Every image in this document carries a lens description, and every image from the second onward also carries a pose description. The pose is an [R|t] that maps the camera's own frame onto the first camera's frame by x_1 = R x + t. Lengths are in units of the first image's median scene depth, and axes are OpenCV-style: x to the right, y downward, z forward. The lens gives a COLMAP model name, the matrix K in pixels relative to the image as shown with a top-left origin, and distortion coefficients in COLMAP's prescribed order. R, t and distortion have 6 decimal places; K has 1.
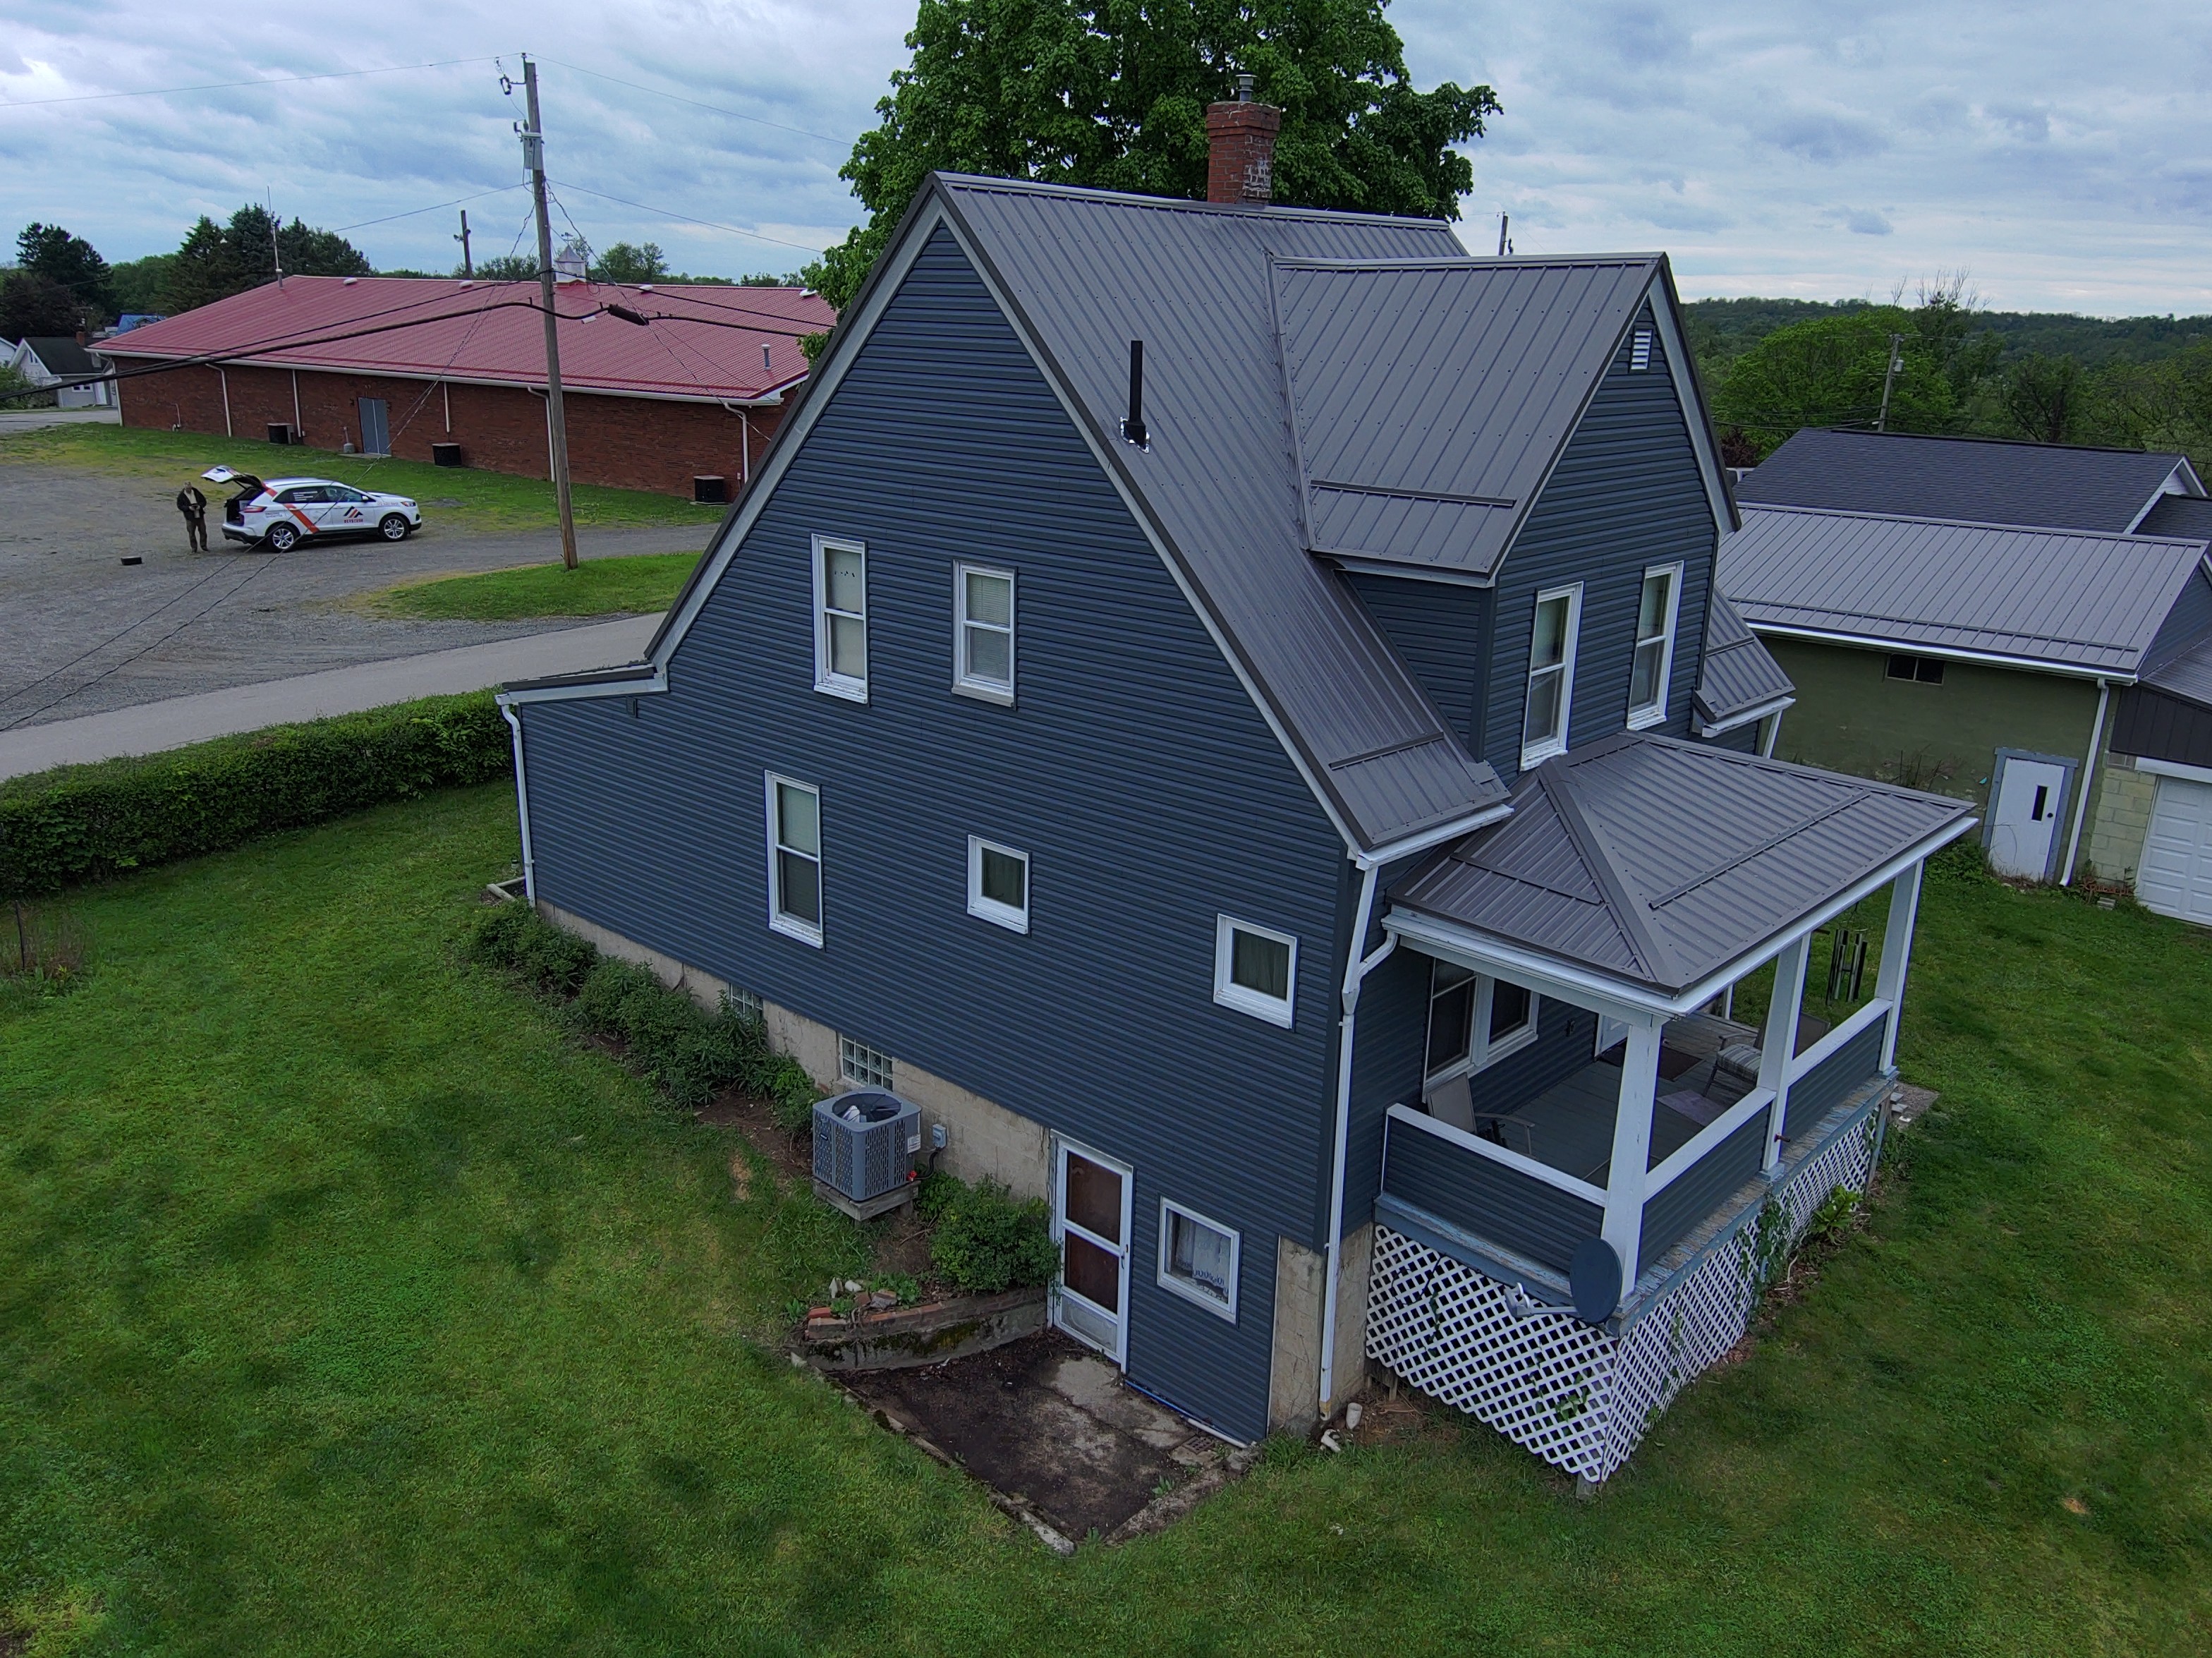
lens RADIAL K [[1673.3, 0, 1097.6], [0, 1673.3, 833.3], [0, 0, 1]] dist [0.022944, -0.020066]
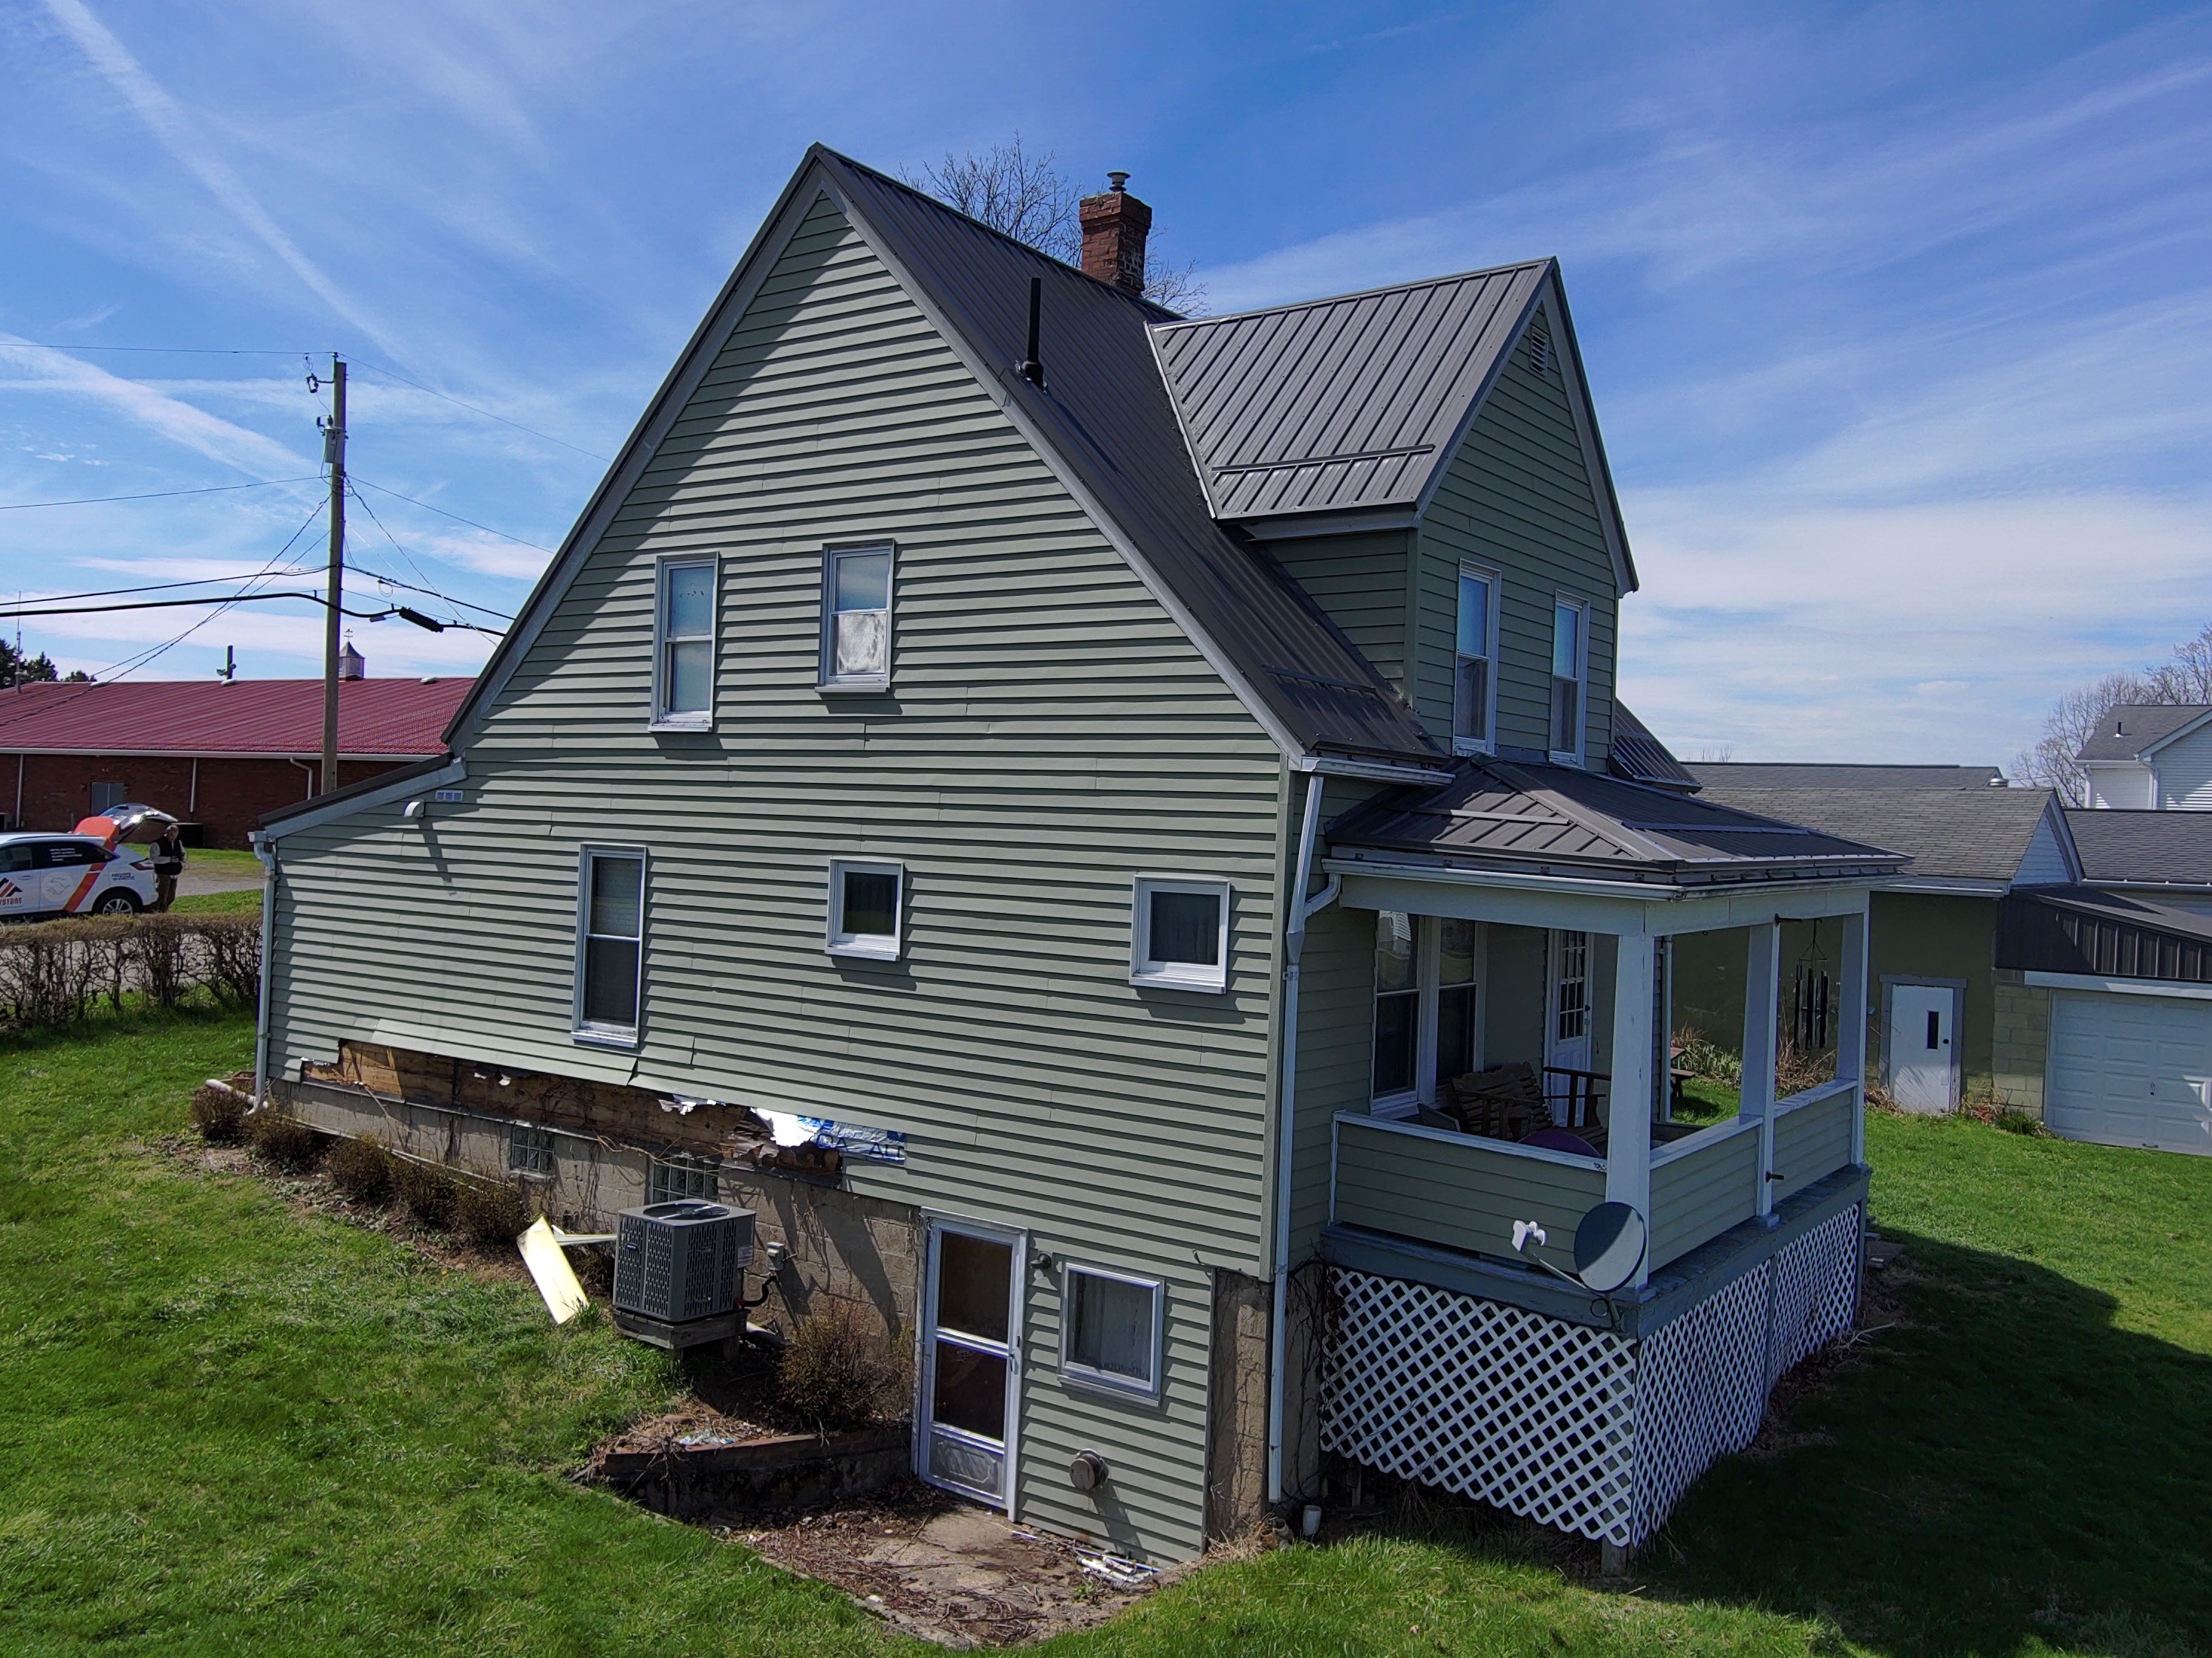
lens RADIAL K [[1769.1, 0, 1103.5], [0, 1769.1, 838.7], [0, 0, 1]] dist [0.012914, 0.016158]
pose [[0.992655, 0.014543, 0.120100, -0.046103], [0.020353, 0.958521, -0.284294, 0.253311], [-0.119253, 0.284650, 0.951185, 0.114064]]
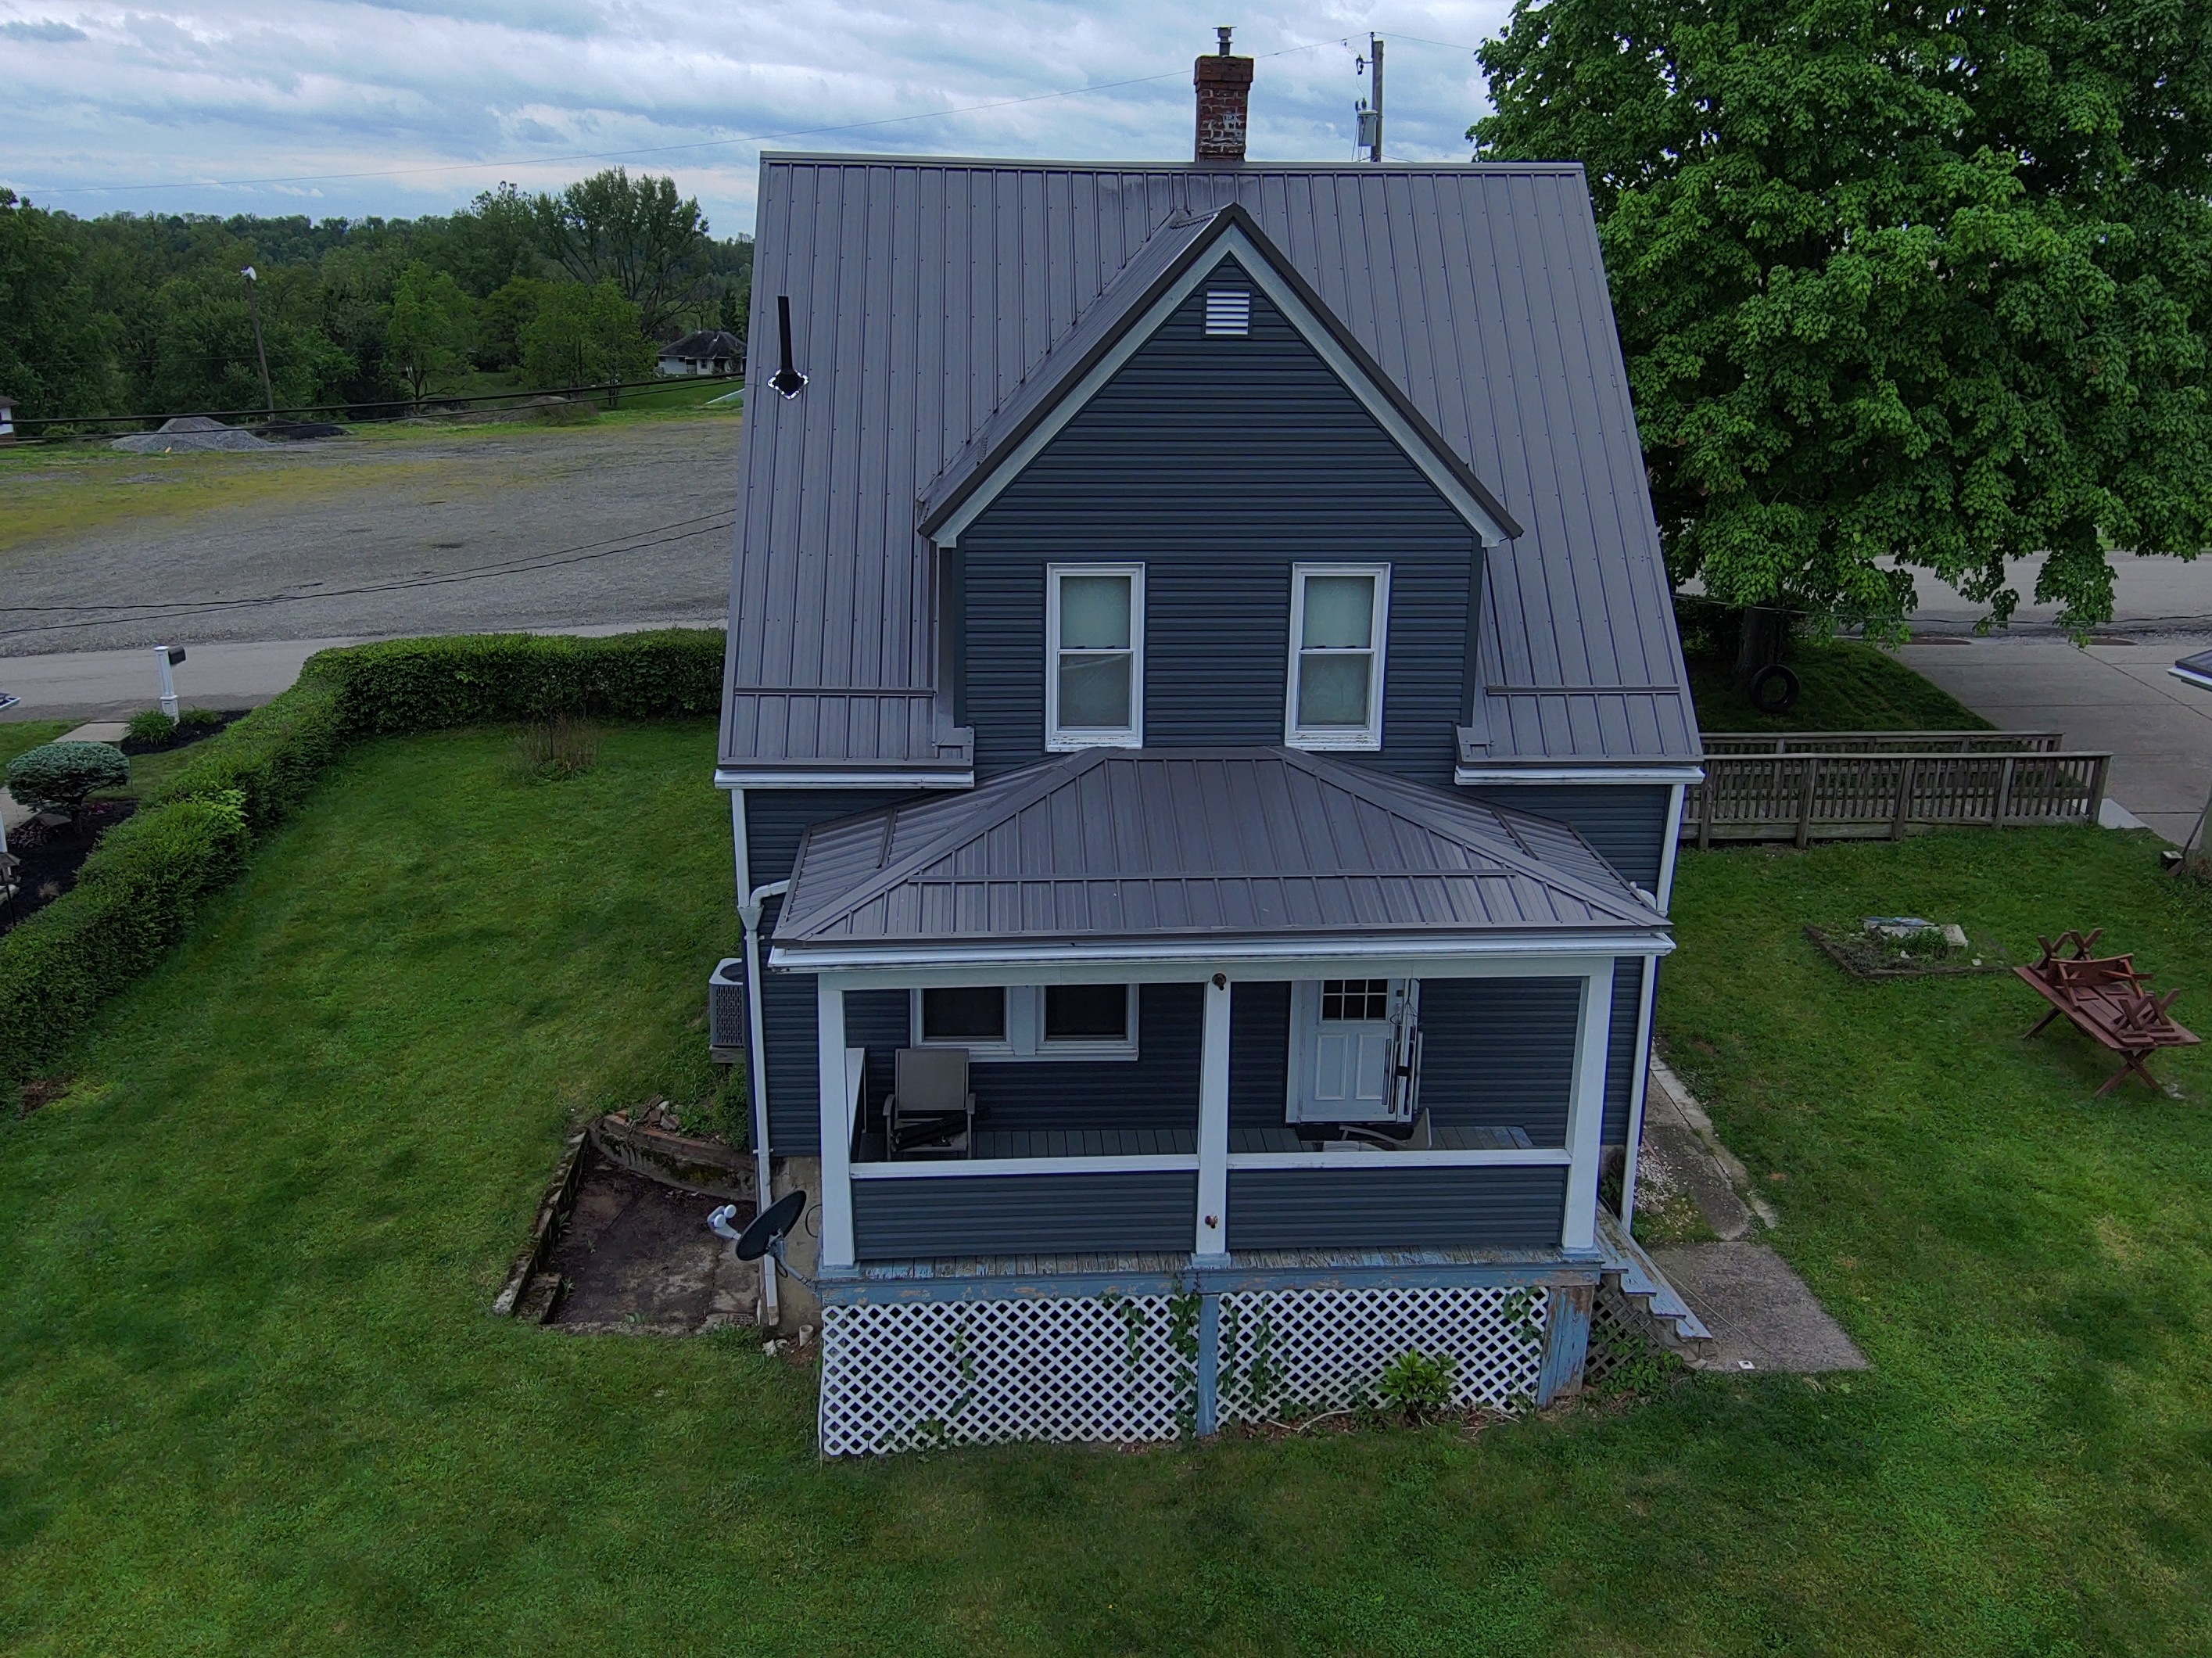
lens RADIAL K [[1846.7, 0, 1108.7], [0, 1846.7, 824.1], [0, 0, 1]] dist [0.028063, -0.004300]
pose [[0.722045, 0.188056, -0.665797, 0.907231], [-0.201046, 0.977853, 0.058166, -0.059827], [0.661990, 0.091857, 0.743862, 0.227756]]
